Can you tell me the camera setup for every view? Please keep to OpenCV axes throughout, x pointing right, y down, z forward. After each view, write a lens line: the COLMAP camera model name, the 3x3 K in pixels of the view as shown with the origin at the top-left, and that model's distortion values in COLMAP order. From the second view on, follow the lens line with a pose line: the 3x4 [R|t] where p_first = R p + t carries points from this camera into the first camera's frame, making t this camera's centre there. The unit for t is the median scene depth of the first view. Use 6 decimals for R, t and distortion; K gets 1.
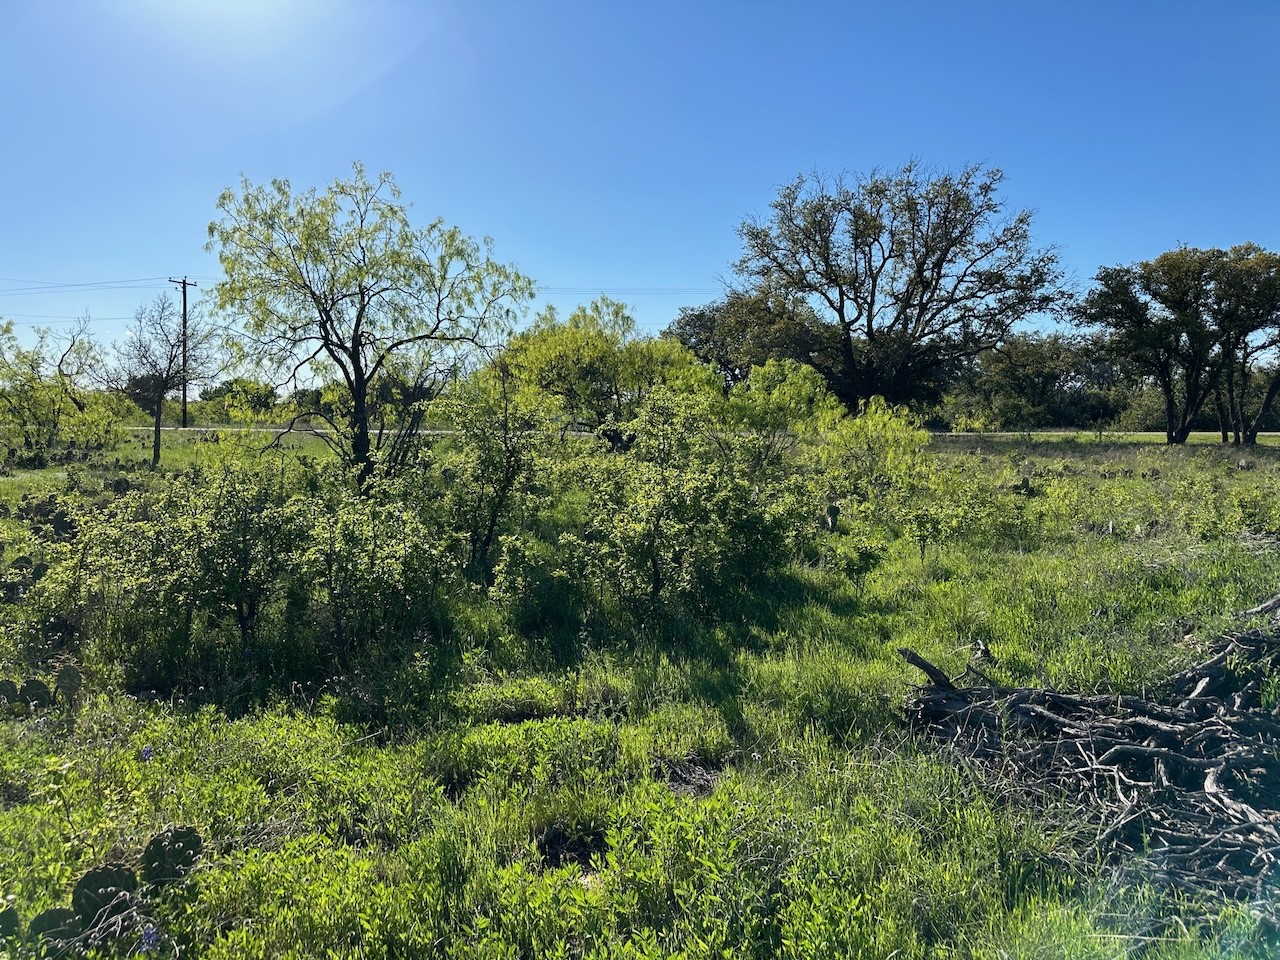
lens RADIAL K [[893.6, 0, 640.0], [0, 893.6, 480.0], [0, 0, 1]] dist [0.000988, 0.002065]
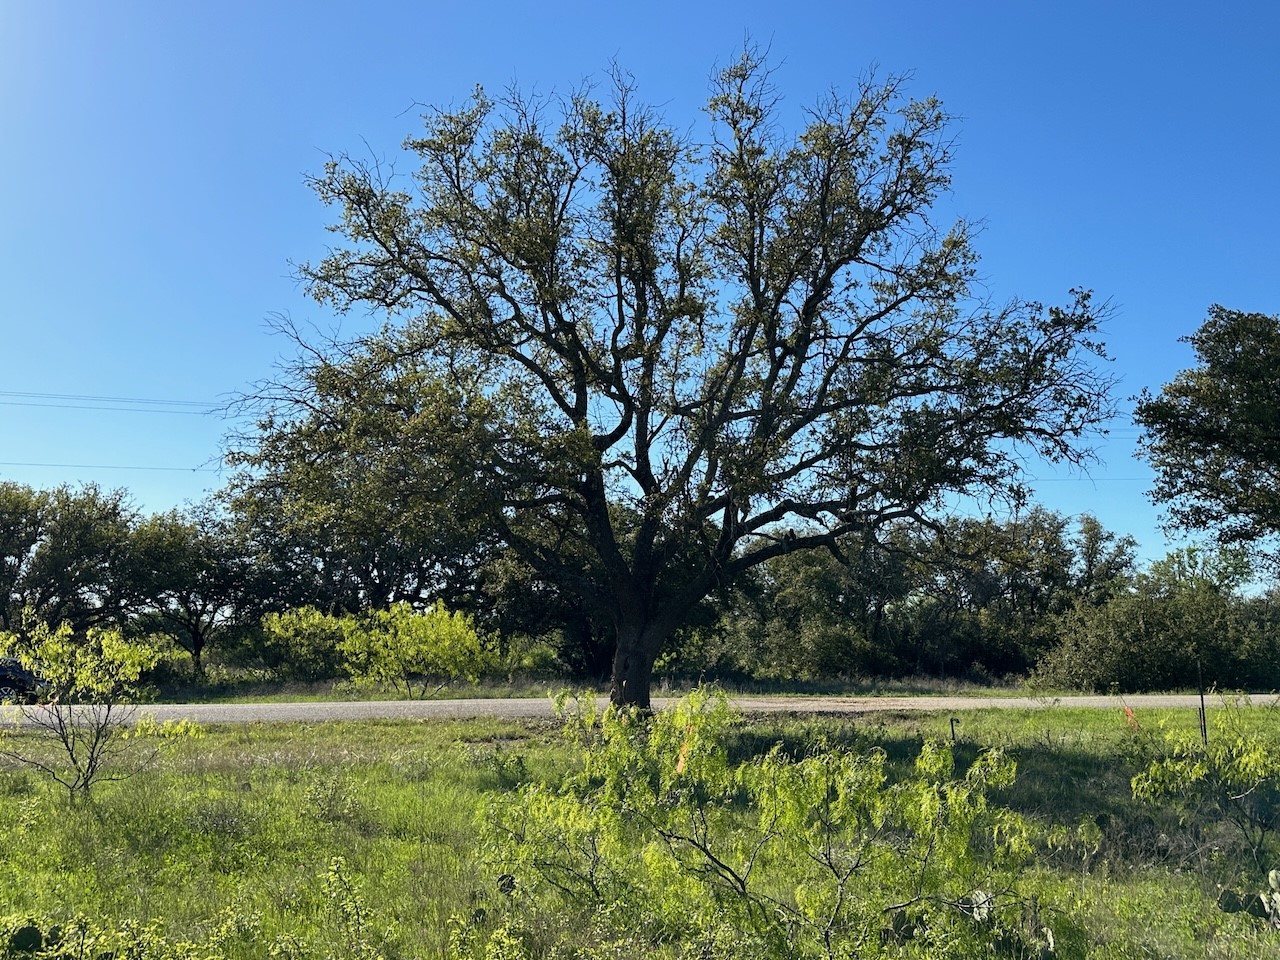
lens RADIAL K [[1157.2, 0, 640.0], [0, 1157.2, 480.0], [0, 0, 1]] dist [0.000014, 0.000074]
pose [[0.954627, 0.039814, 0.295132, 0.058406], [0.023795, 0.977658, -0.208853, -0.028843], [-0.296853, 0.206399, 0.932351, 0.307714]]
